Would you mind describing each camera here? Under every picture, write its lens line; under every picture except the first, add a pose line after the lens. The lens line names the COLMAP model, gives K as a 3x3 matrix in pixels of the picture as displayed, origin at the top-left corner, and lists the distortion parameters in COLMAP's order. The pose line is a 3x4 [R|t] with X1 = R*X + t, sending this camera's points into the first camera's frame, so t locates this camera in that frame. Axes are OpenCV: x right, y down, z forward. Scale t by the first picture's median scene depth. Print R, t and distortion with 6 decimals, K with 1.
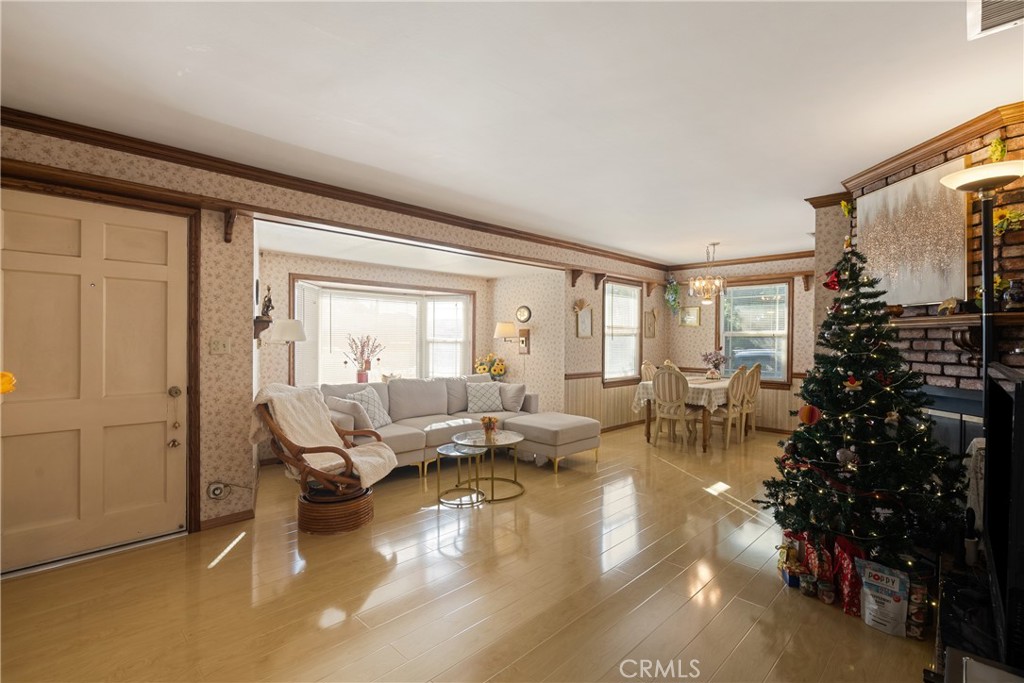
lens RADIAL K [[473.0, 0, 515.1], [0, 473.0, 343.7], [0, 0, 1]] dist [-0.002322, 0.003523]
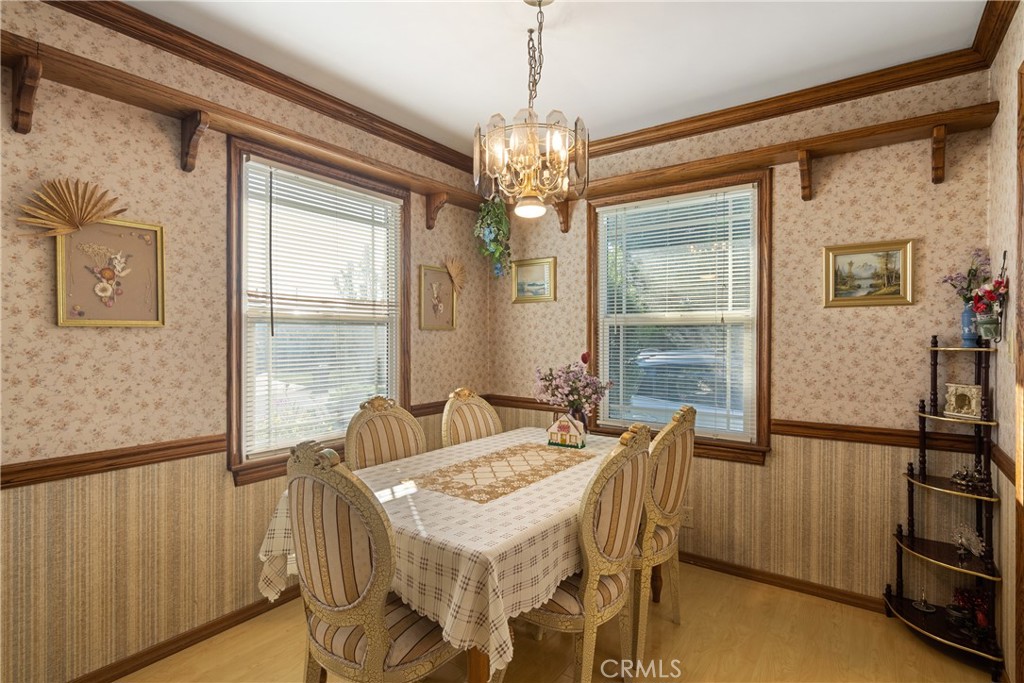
lens RADIAL K [[509.7, 0, 513.7], [0, 509.7, 339.3], [0, 0, 1]] dist [-0.004085, 0.000069]
pose [[0.987498, -0.006899, 0.157479, 0.322626], [0.007187, 0.999973, -0.001257, -0.003669], [-0.157466, 0.002373, 0.987522, 0.635228]]
